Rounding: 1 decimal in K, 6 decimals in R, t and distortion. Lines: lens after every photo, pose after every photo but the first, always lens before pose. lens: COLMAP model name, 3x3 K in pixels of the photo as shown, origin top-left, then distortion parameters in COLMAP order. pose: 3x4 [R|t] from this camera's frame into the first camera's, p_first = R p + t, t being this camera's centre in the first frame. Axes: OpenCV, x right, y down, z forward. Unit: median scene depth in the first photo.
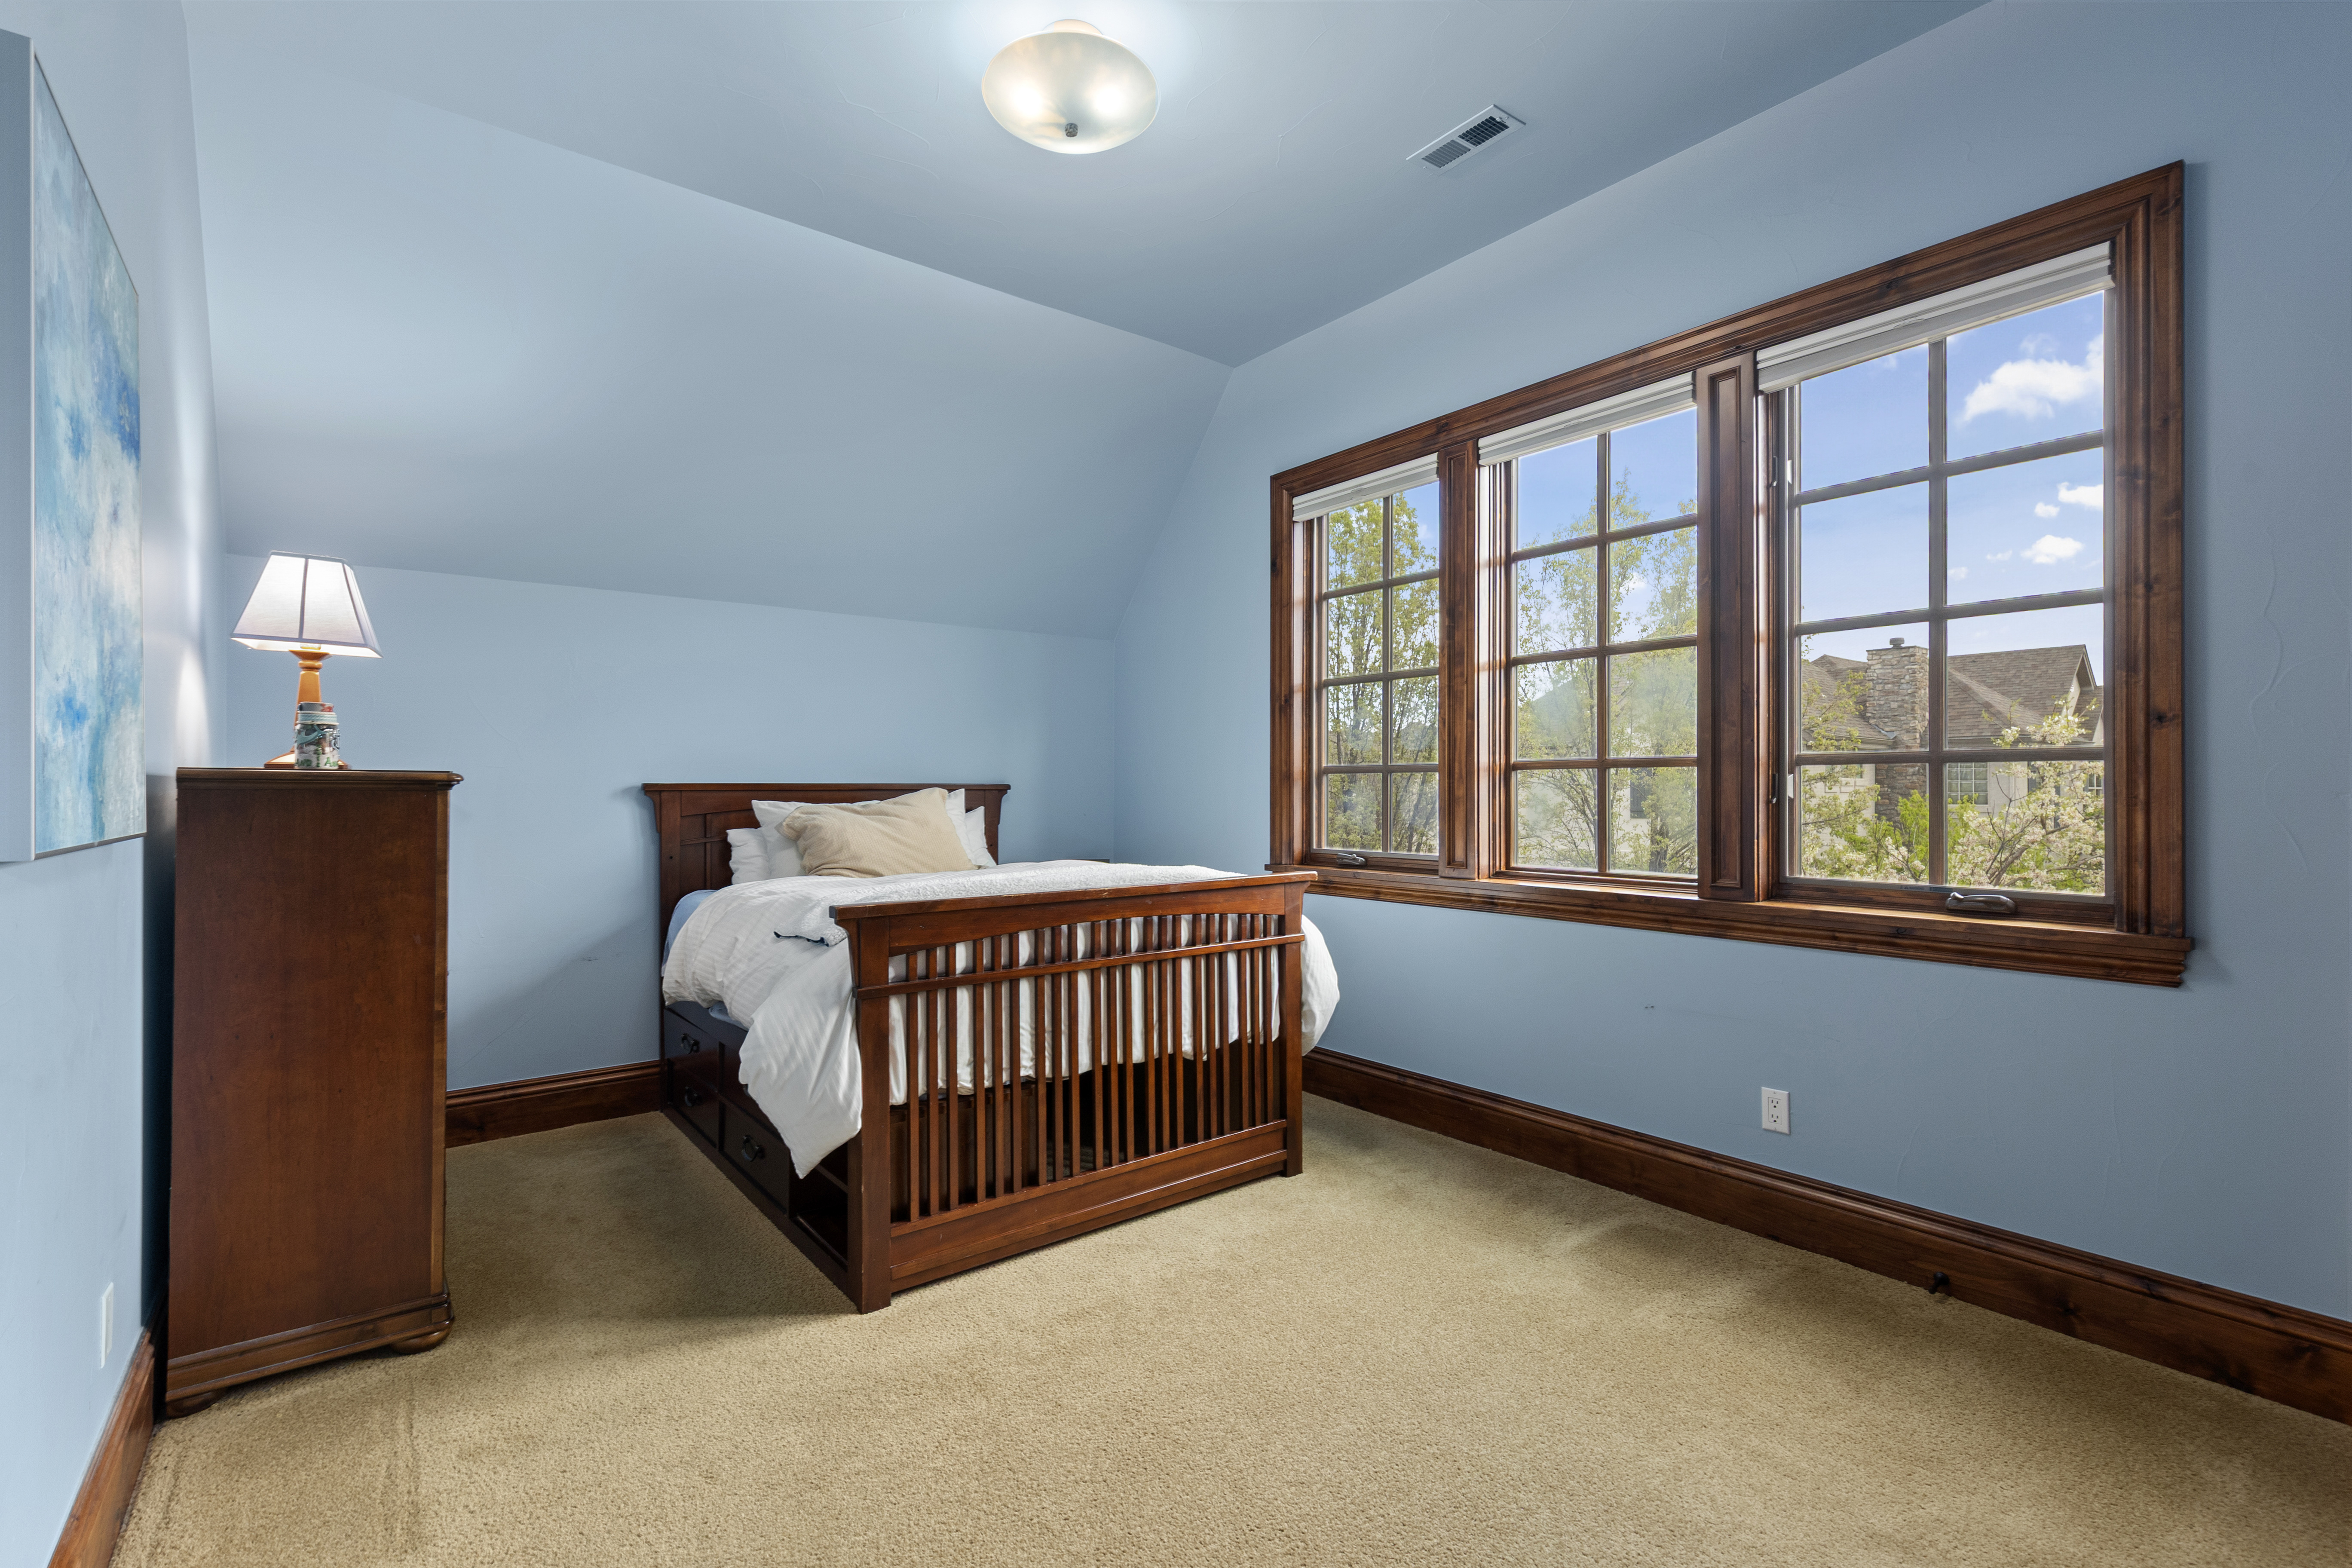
lens RADIAL K [[1059.3, 0, 1171.2], [0, 1059.3, 797.1], [0, 0, 1]] dist [0.000588, 0.000081]
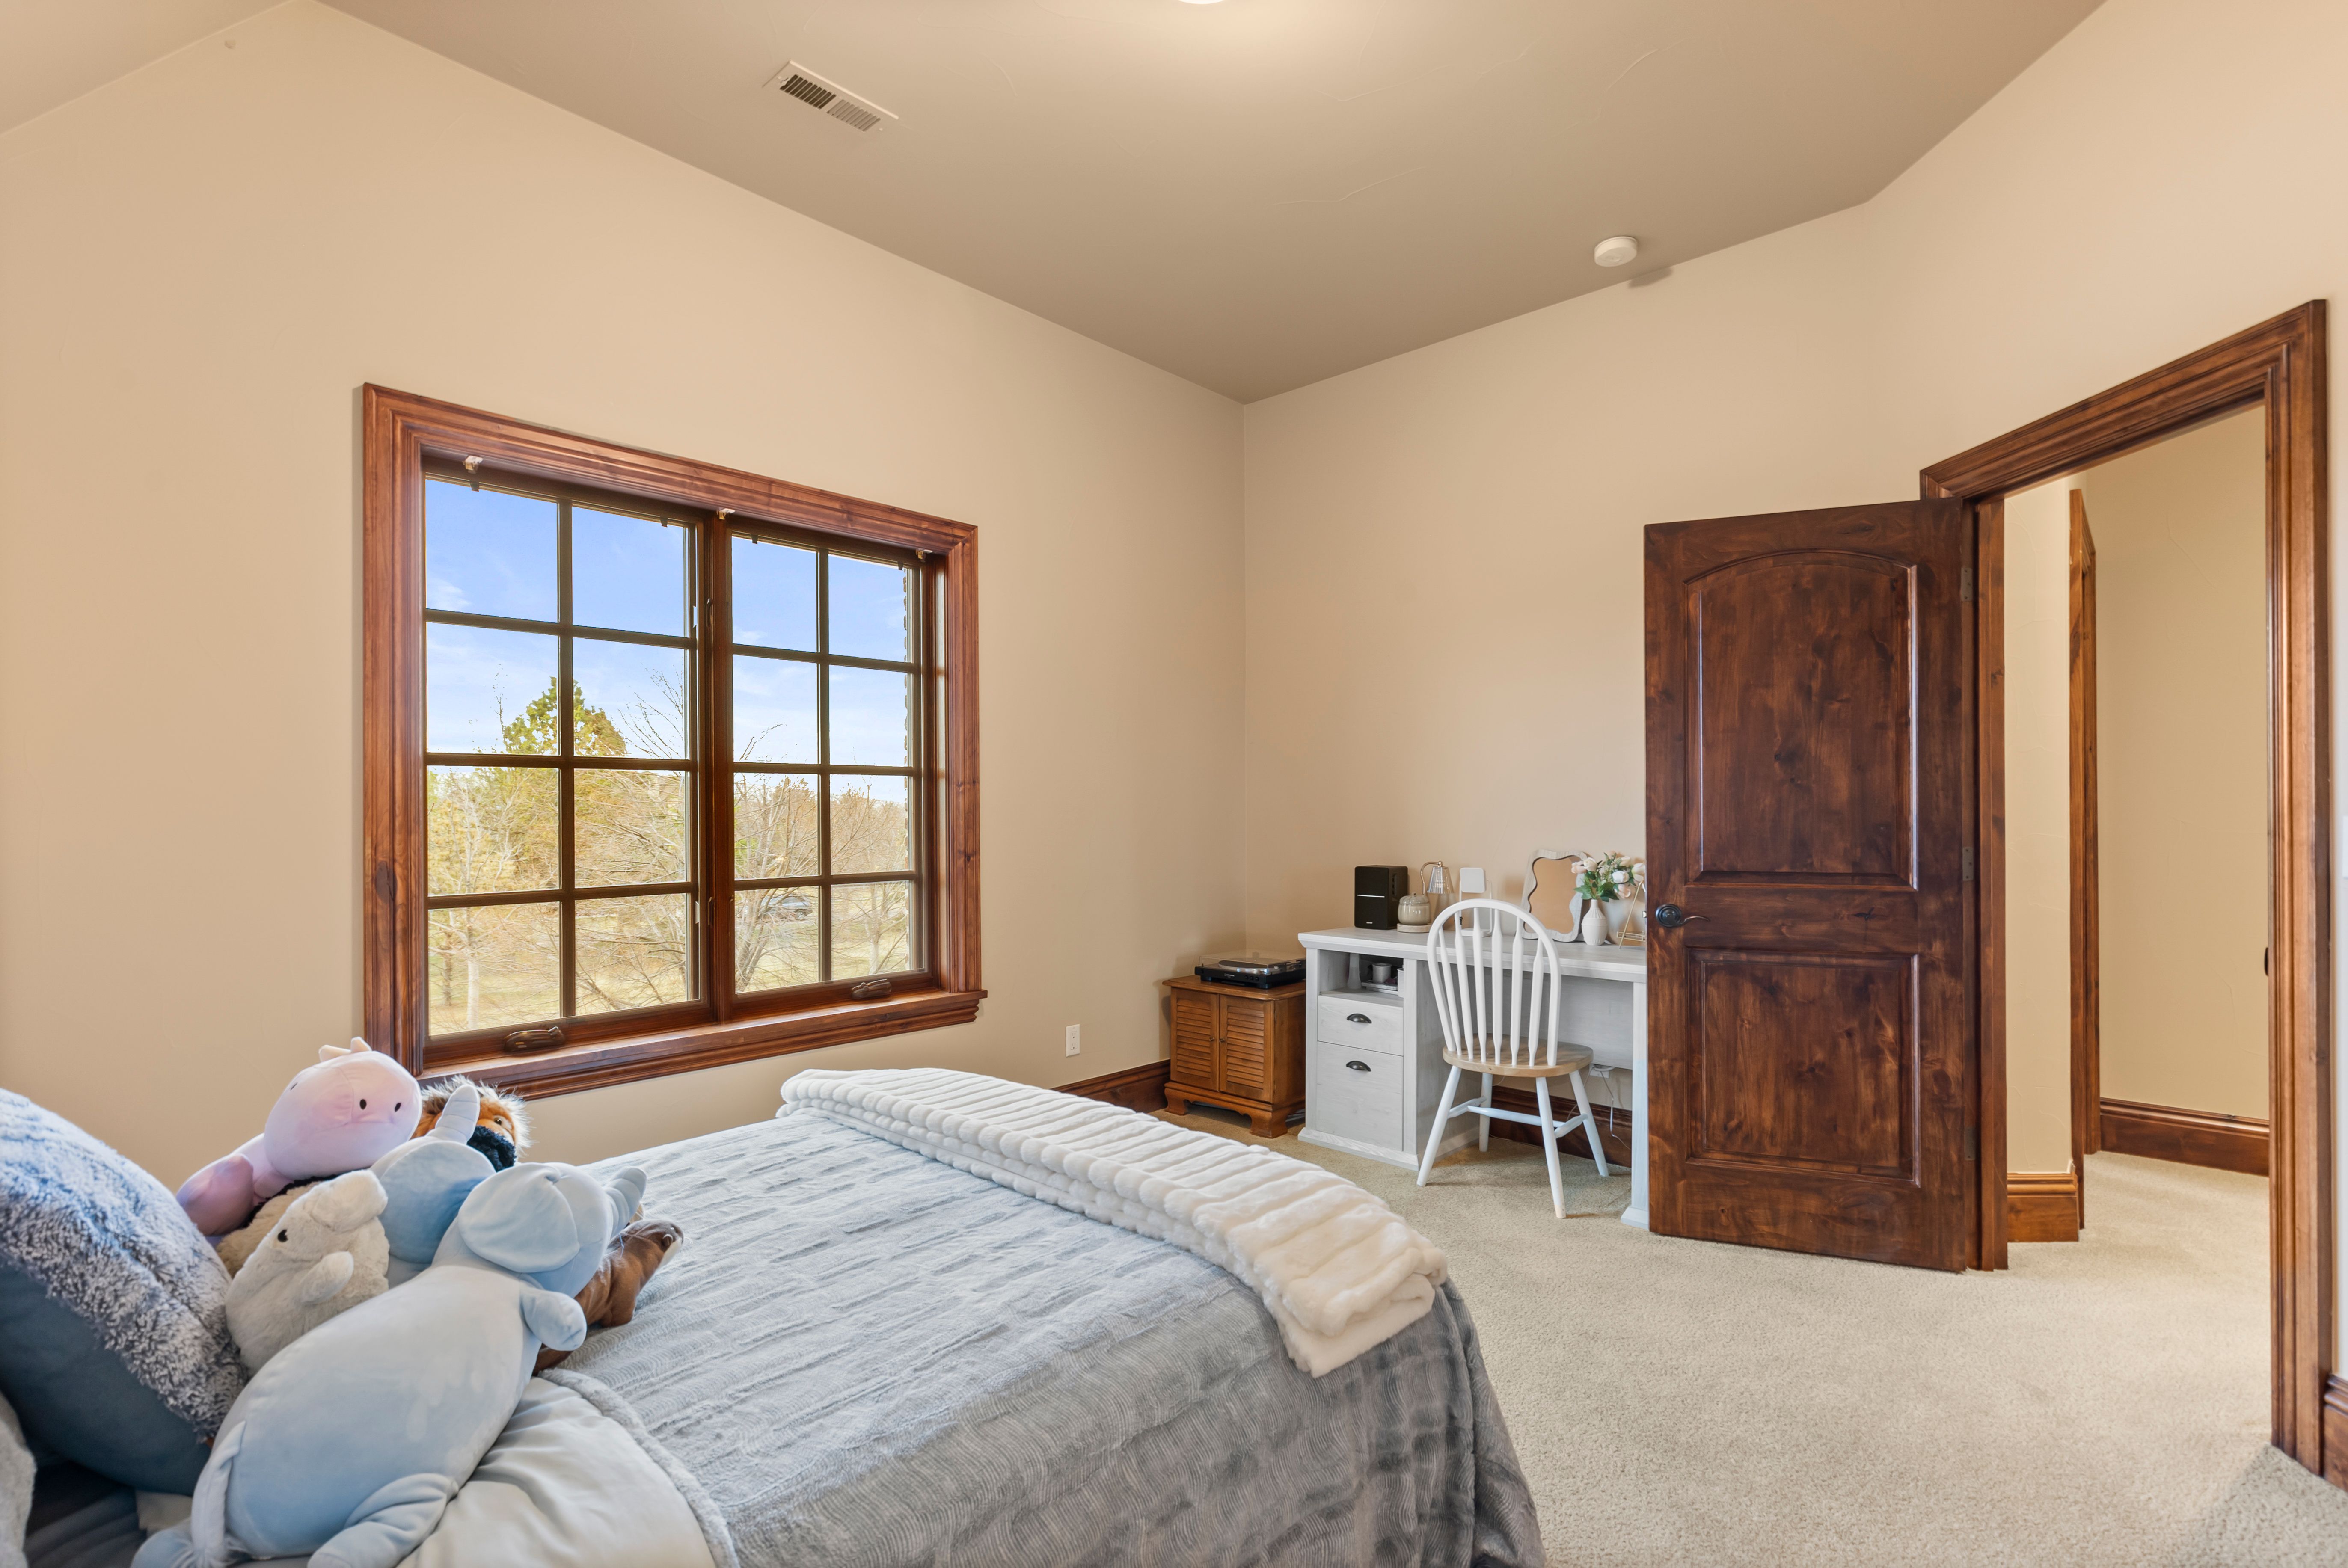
lens RADIAL K [[1057.4, 0, 1169.2], [0, 1057.4, 797.1], [0, 0, 1]] dist [0.000588, 0.000081]
pose [[-0.164707, 0.011101, 0.986280, -0.609765], [0.002922, 0.999938, -0.010766, -0.123621], [-0.986338, 0.001108, -0.164729, 0.797282]]
